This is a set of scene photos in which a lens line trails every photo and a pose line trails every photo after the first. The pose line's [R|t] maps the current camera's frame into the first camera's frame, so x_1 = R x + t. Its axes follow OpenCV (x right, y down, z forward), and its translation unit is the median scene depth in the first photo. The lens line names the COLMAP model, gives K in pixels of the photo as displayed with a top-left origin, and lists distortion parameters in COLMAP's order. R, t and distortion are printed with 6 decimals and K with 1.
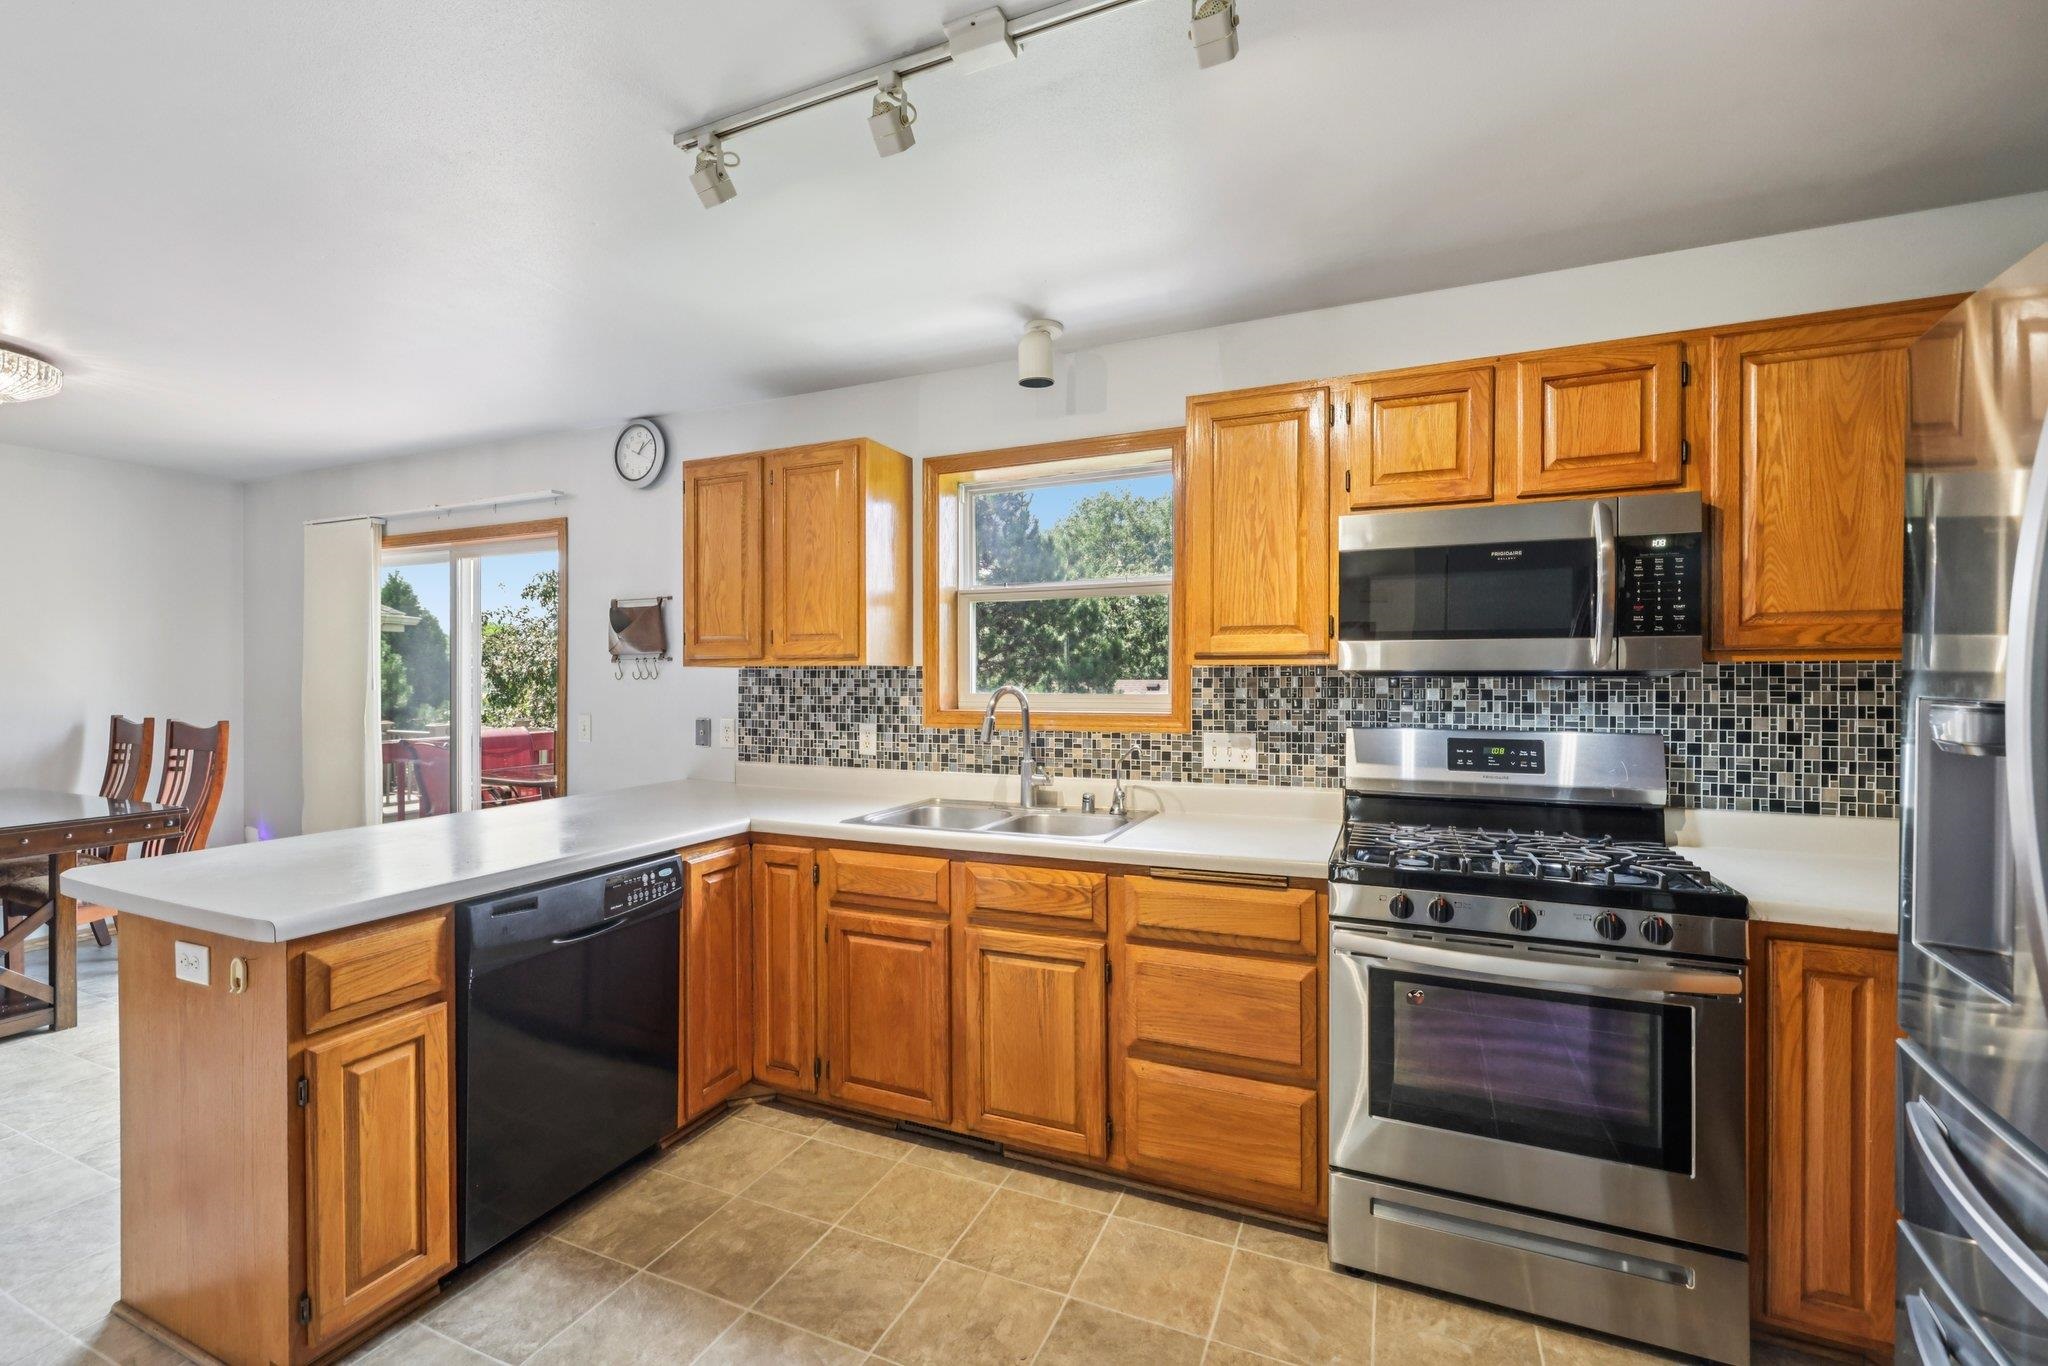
lens RADIAL K [[860.8, 0, 1025.3], [0, 860.8, 674.3], [0, 0, 1]] dist [-0.002074, 0.001339]
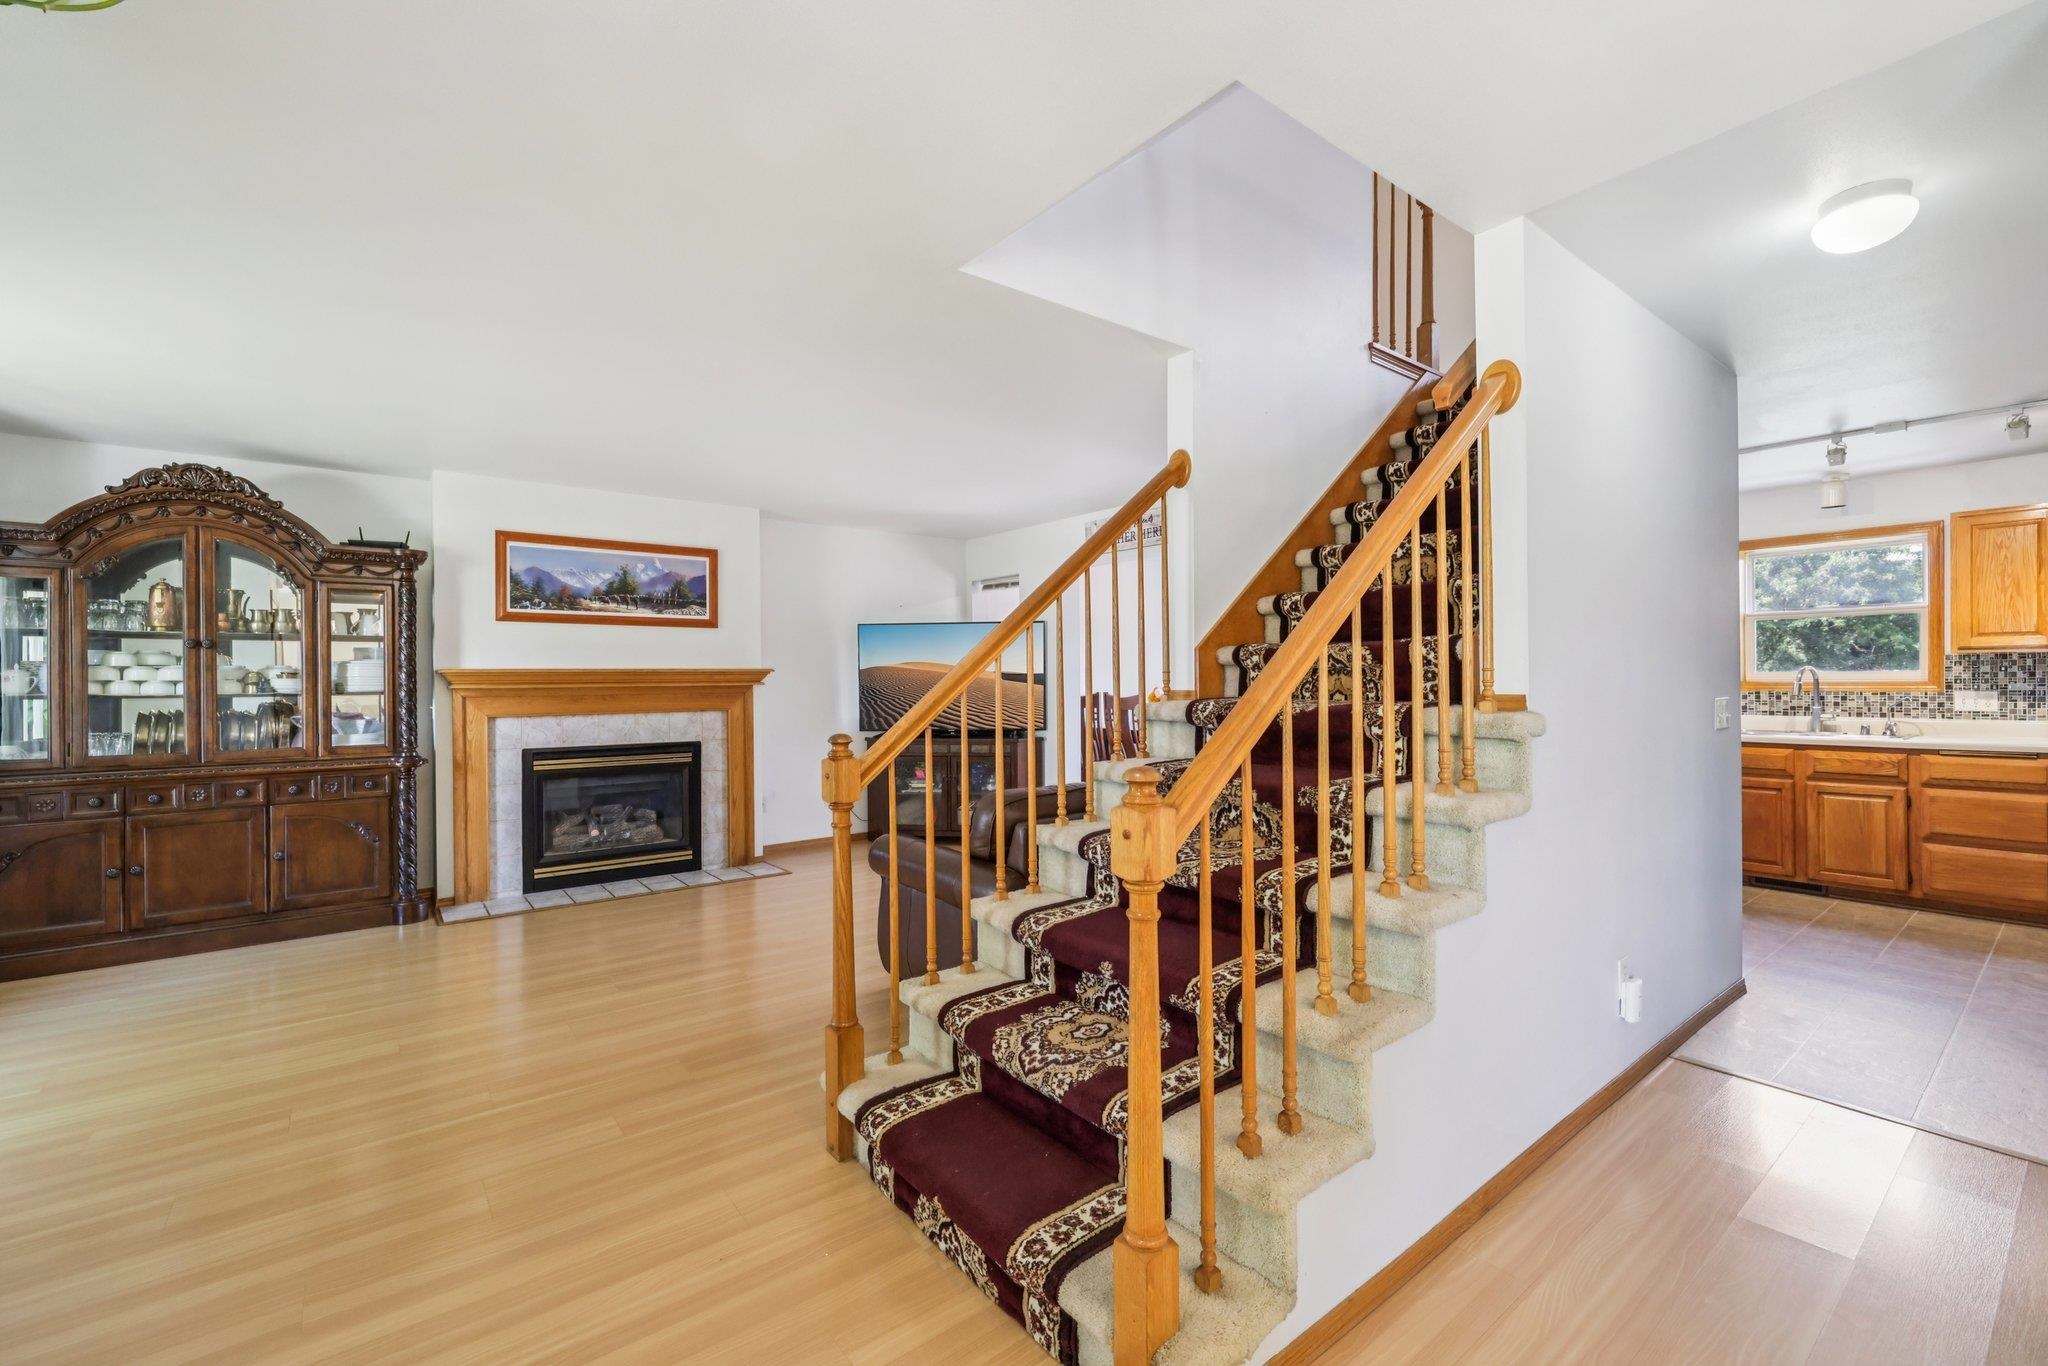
lens RADIAL K [[860.8, 0, 1030.4], [0, 860.8, 680.8], [0, 0, 1]] dist [-0.002074, 0.001339]
pose [[0.881782, -0.003356, -0.471646, -0.728209], [0.005034, 0.999985, 0.002297, 0.037052], [0.471631, -0.004400, 0.881785, -1.676291]]
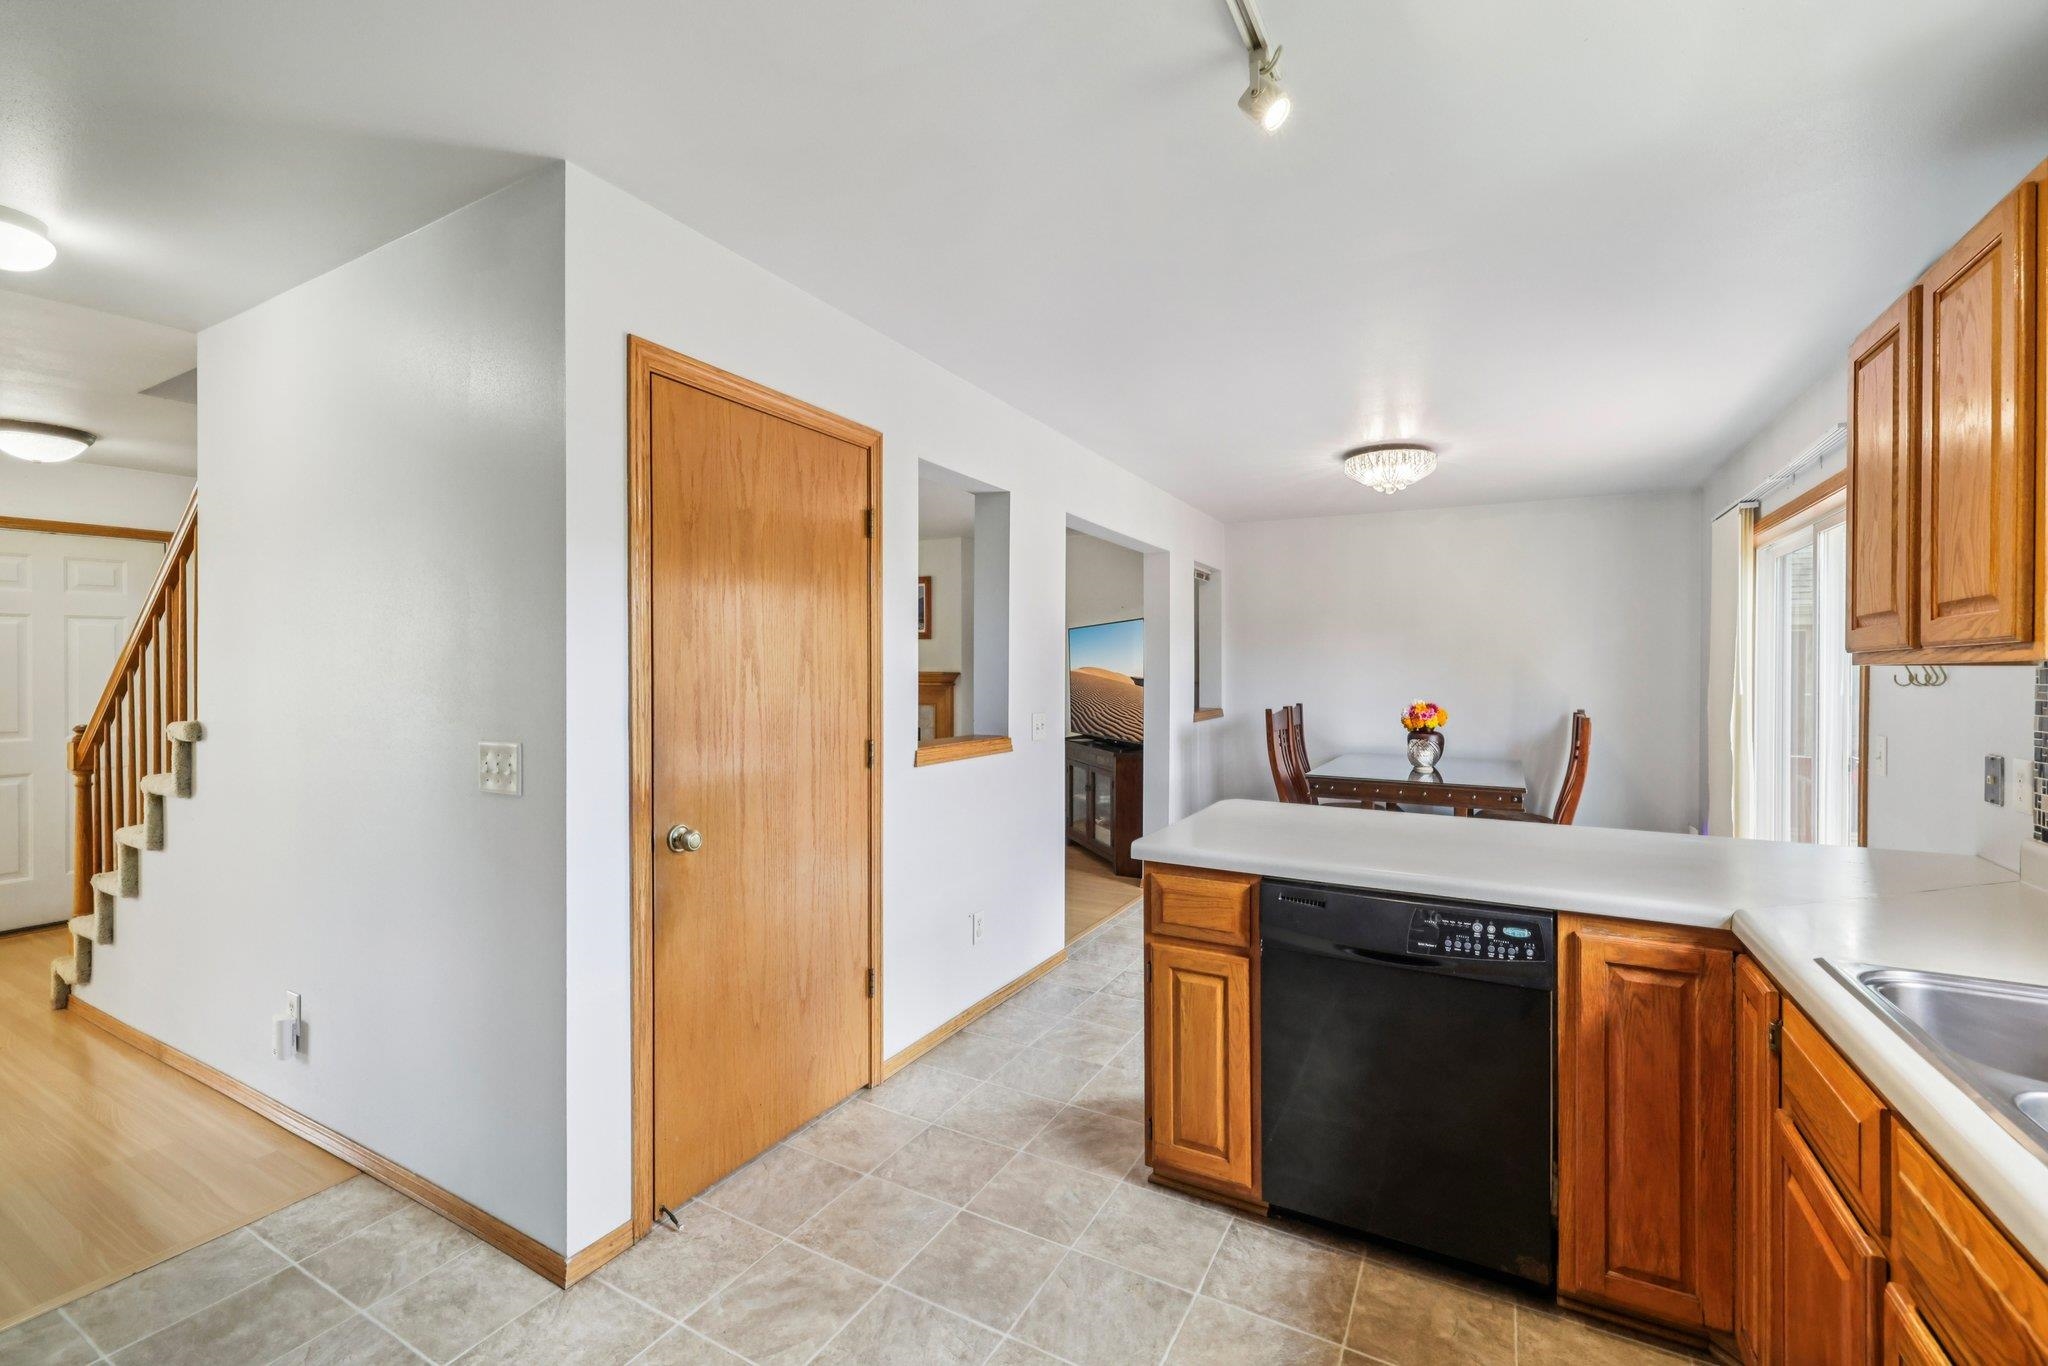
lens RADIAL K [[860.8, 0, 1031.6], [0, 860.8, 675.0], [0, 0, 1]] dist [-0.002074, 0.001339]
pose [[-0.090054, 0.003998, -0.995929, 0.373515], [-0.004869, 0.999978, 0.004455, -0.001275], [0.995925, 0.005250, -0.090033, 0.614205]]
